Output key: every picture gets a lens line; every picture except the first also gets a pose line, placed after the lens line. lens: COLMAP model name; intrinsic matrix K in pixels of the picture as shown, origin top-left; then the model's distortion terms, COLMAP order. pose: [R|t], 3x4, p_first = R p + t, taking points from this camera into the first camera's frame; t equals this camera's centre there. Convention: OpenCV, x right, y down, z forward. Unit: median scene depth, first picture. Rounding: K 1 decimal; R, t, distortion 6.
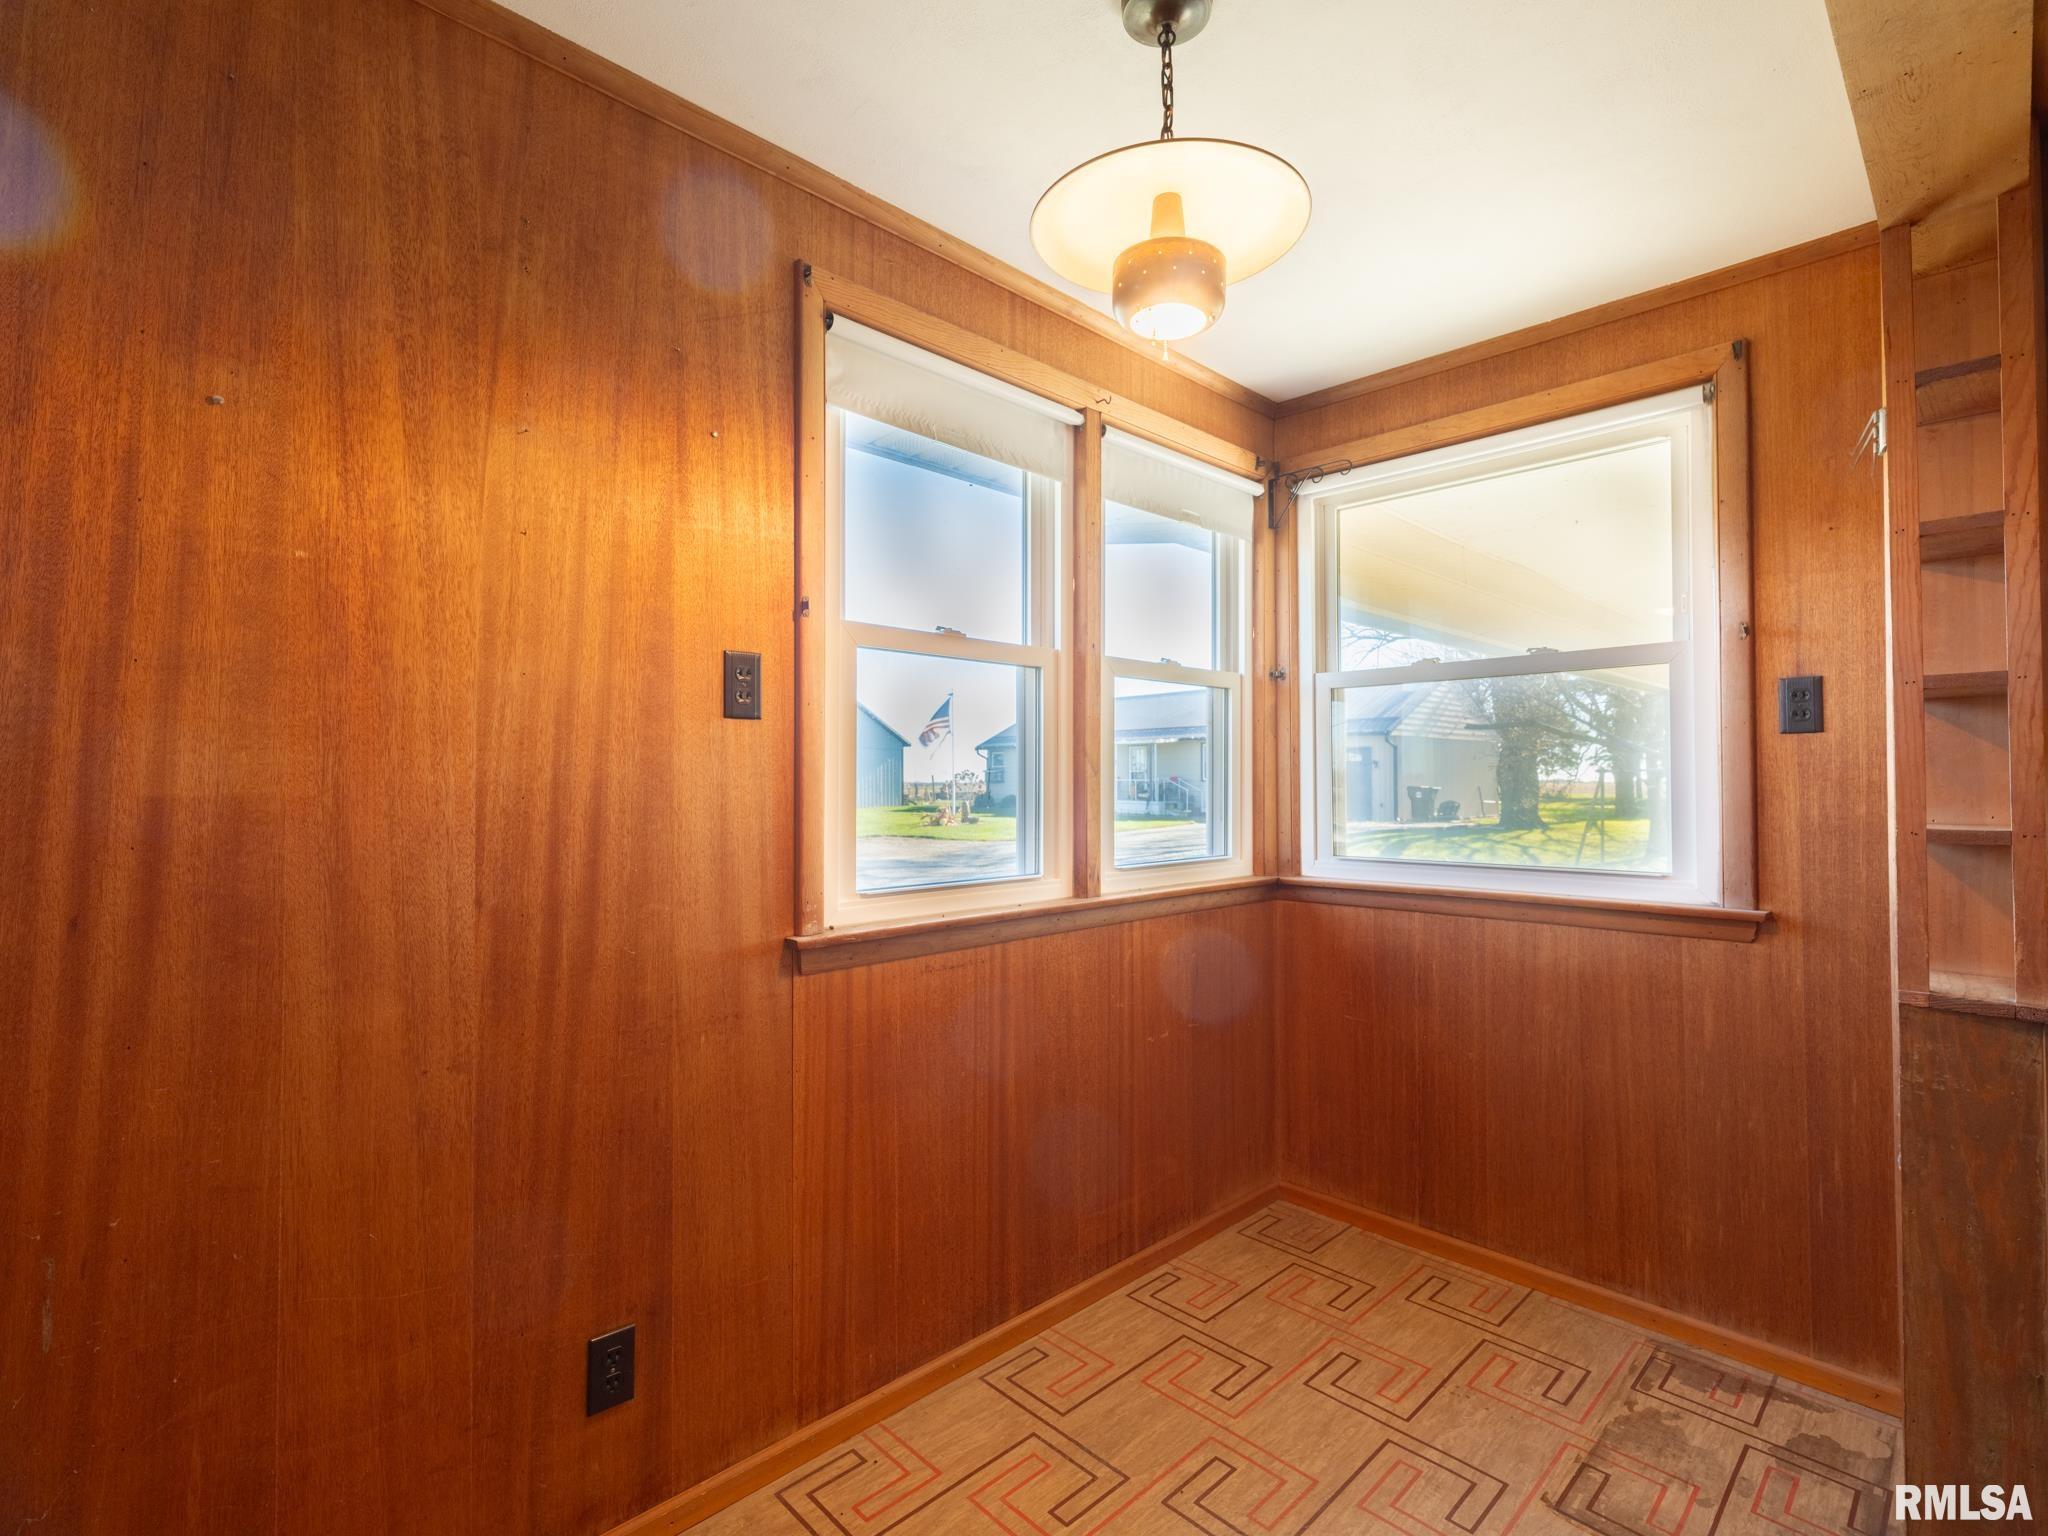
lens RADIAL K [[968.8, 0, 1024.0], [0, 968.8, 768.0], [0, 0, 1]] dist [0.000704, 0.000366]
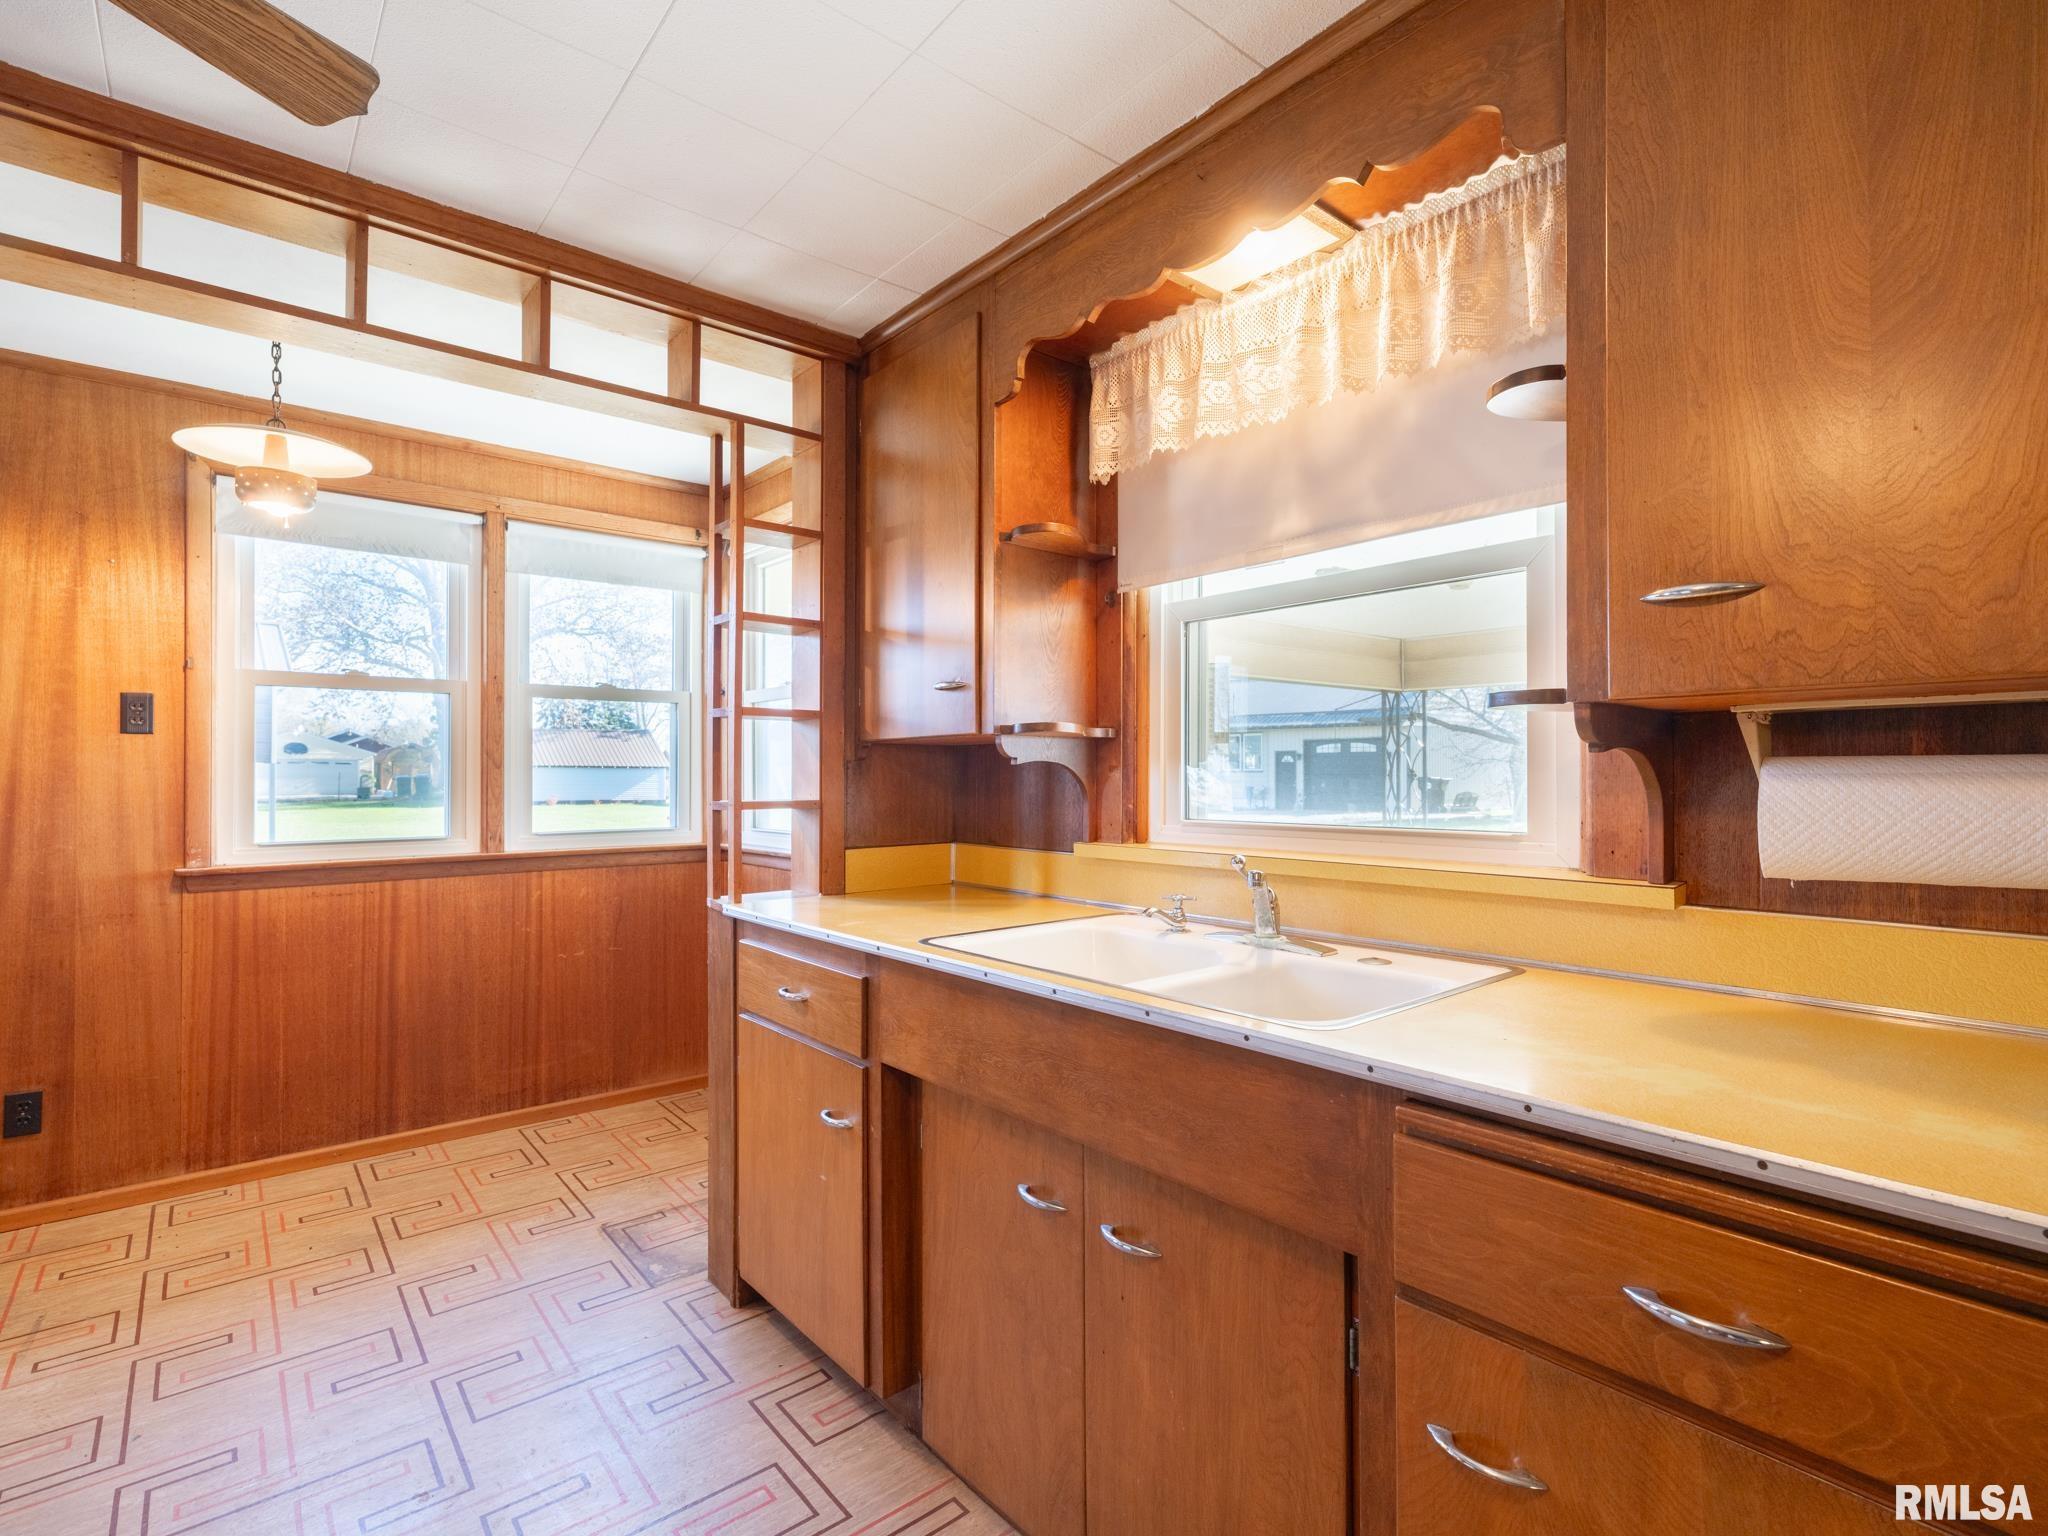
lens RADIAL K [[979.8, 0, 1028.8], [0, 979.8, 767.7], [0, 0, 1]] dist [-0.001109, 0.000648]
pose [[0.997217, 0.000266, -0.074558, 1.195782], [0.000468, 0.999952, 0.009832, -0.008387], [0.074557, -0.009839, 0.997168, -0.478634]]
